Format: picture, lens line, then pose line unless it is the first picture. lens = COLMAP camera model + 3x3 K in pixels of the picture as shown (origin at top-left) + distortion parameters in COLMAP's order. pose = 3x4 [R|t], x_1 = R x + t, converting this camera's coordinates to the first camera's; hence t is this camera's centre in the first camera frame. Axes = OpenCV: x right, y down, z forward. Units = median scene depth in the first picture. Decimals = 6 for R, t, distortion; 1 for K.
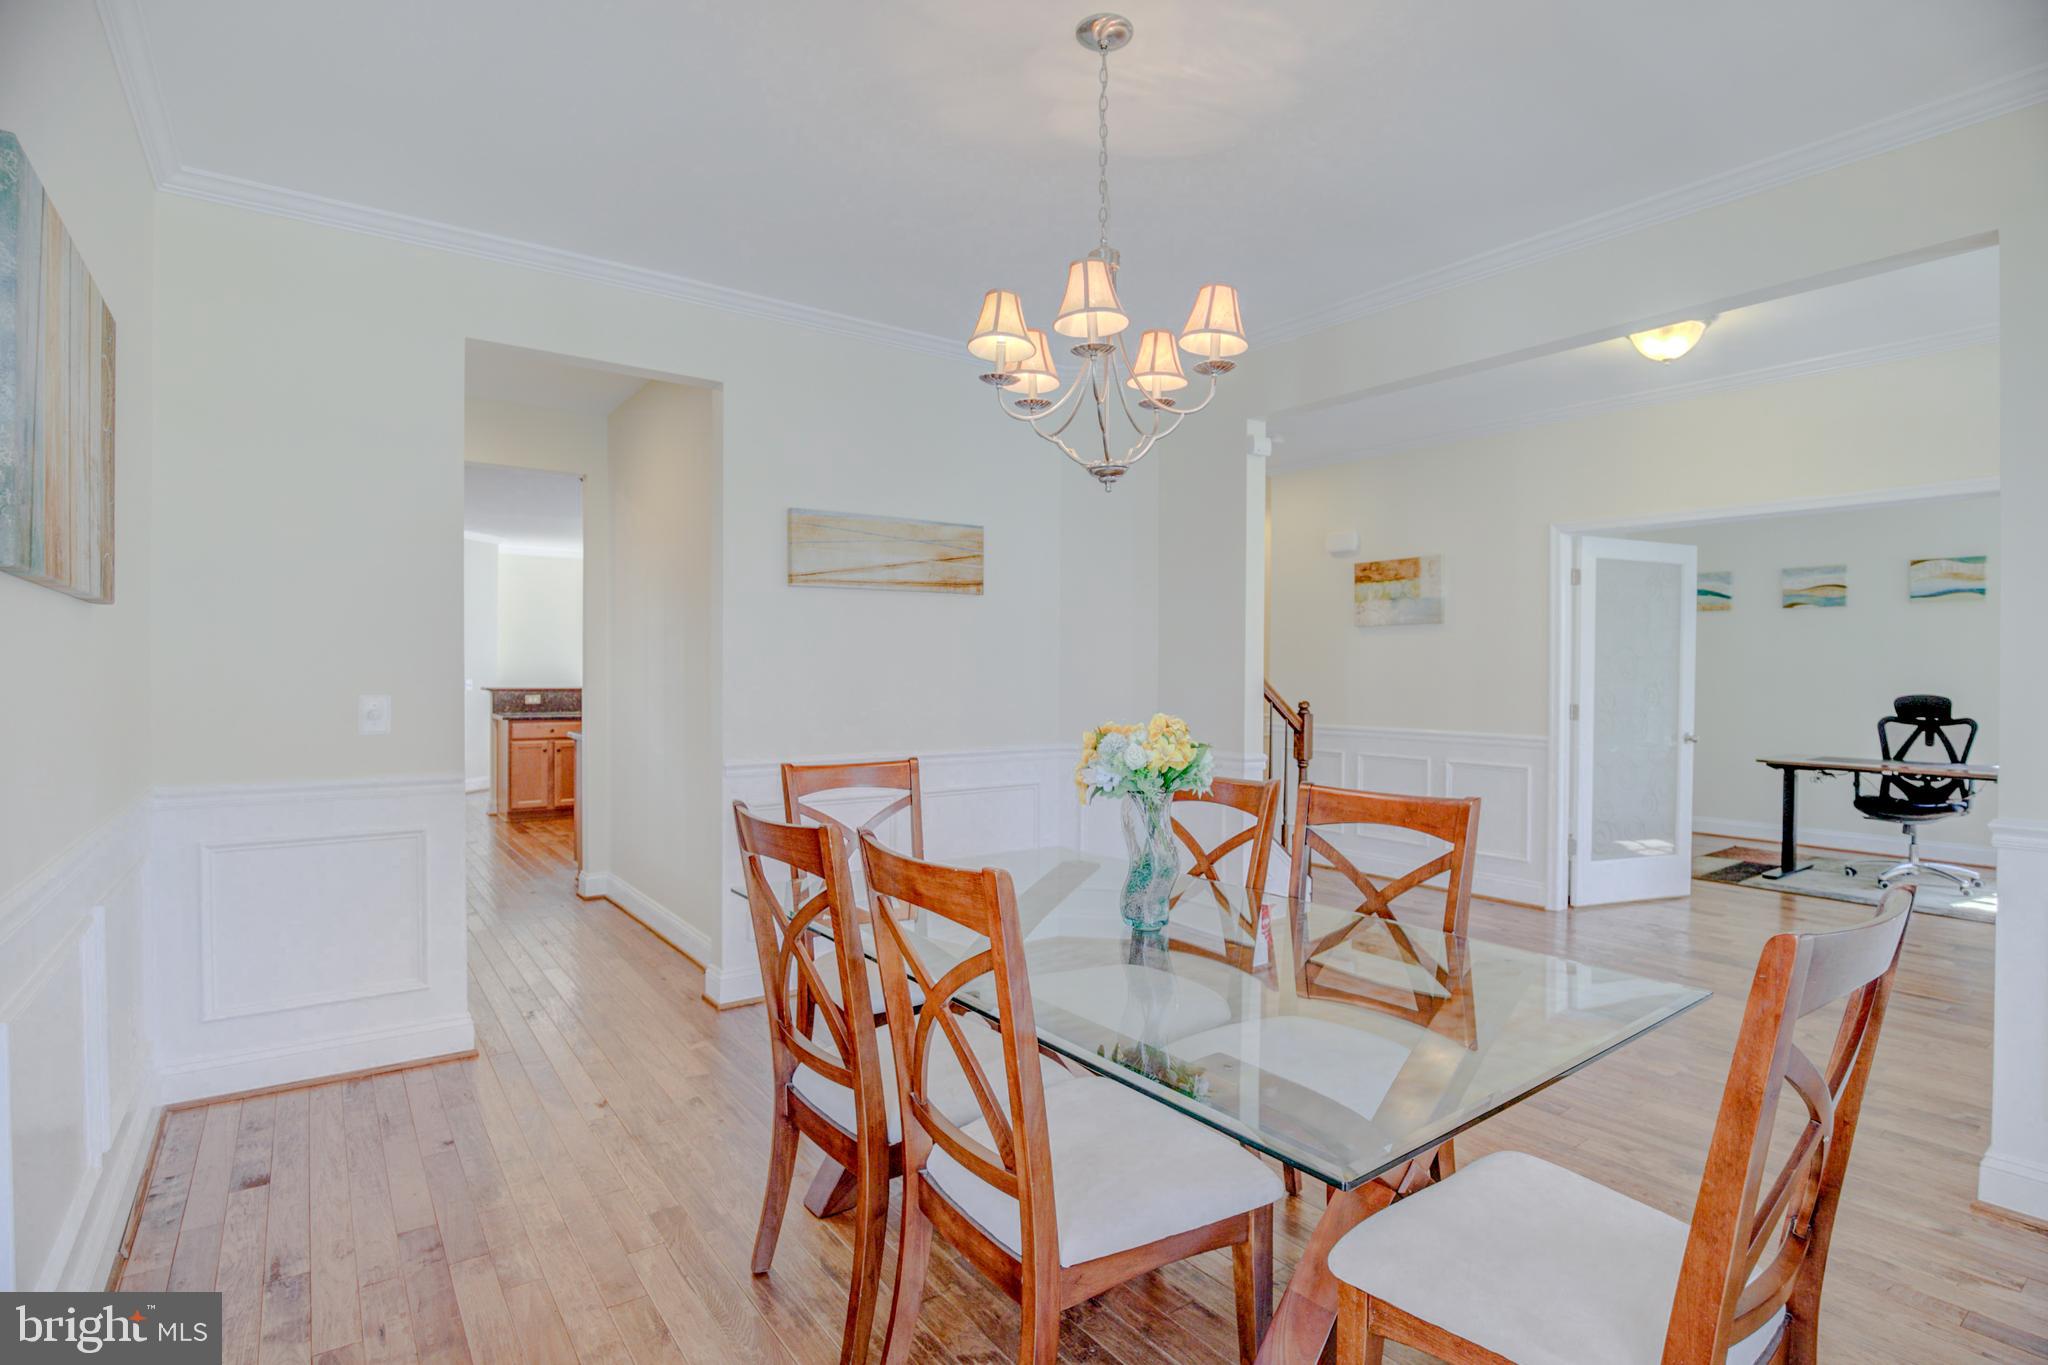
lens RADIAL K [[1012.4, 0, 1021.5], [0, 1012.4, 681.5], [0, 0, 1]] dist [-0.033841, 0.006905]
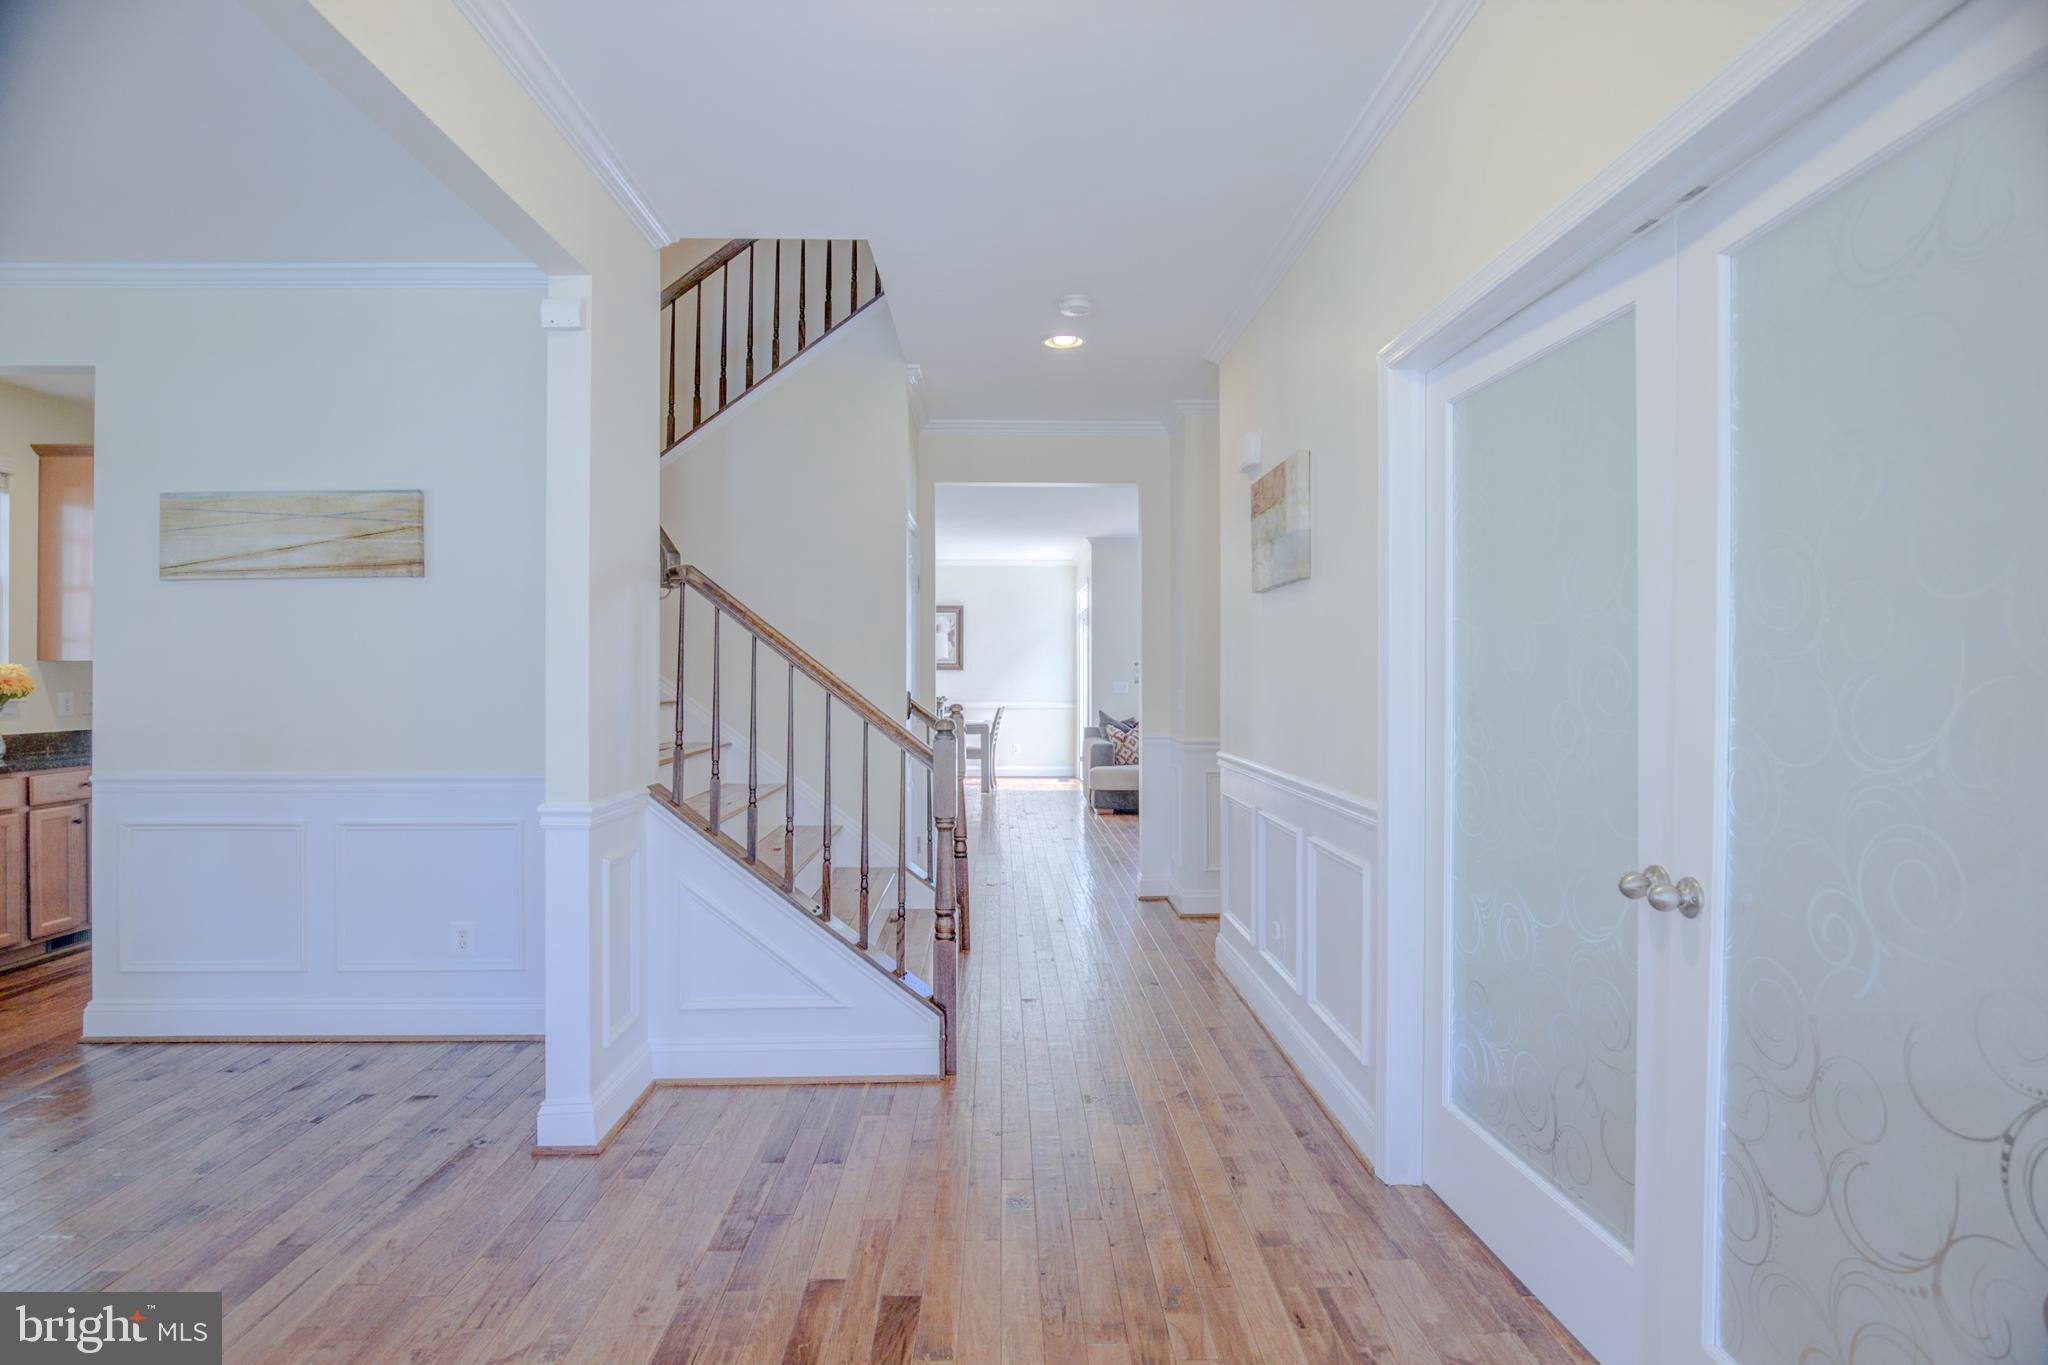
lens RADIAL K [[1052.6, 0, 1018.3], [0, 1052.6, 667.1], [0, 0, 1]] dist [-0.023959, -0.000327]
pose [[0.818433, -0.011383, -0.574489, 0.840484], [0.002484, 0.999865, -0.016273, -0.000911], [0.574597, 0.011891, 0.818350, 0.629951]]
